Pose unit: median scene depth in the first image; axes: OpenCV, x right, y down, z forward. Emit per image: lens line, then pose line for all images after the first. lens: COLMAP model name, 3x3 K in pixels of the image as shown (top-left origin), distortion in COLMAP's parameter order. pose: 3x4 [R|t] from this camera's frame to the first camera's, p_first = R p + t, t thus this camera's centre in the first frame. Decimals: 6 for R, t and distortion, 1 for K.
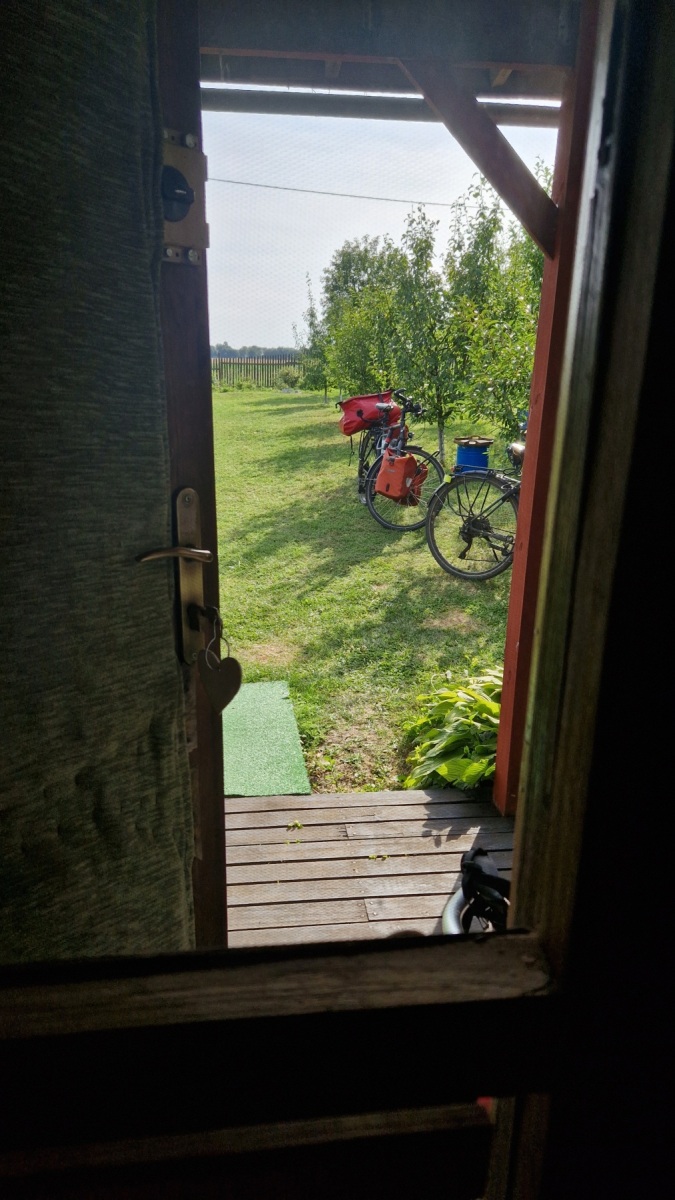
lens RADIAL K [[713.1, 0, 337.5], [0, 713.1, 600.0], [0, 0, 1]] dist [0.047977, -0.000031]
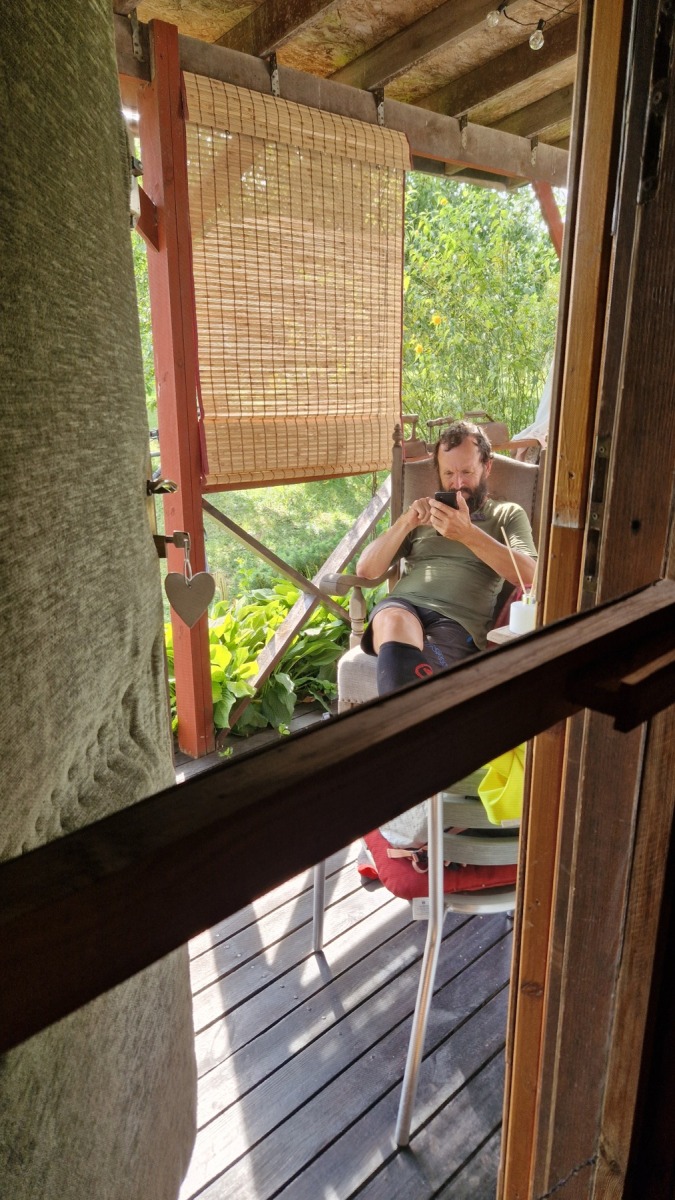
lens RADIAL K [[713.1, 0, 337.5], [0, 713.1, 600.0], [0, 0, 1]] dist [0.047977, -0.000031]
pose [[0.764497, -0.205212, 0.611091, -1.132442], [0.201981, 0.976495, 0.075233, 0.130706], [-0.612166, 0.065913, 0.787977, -0.097519]]
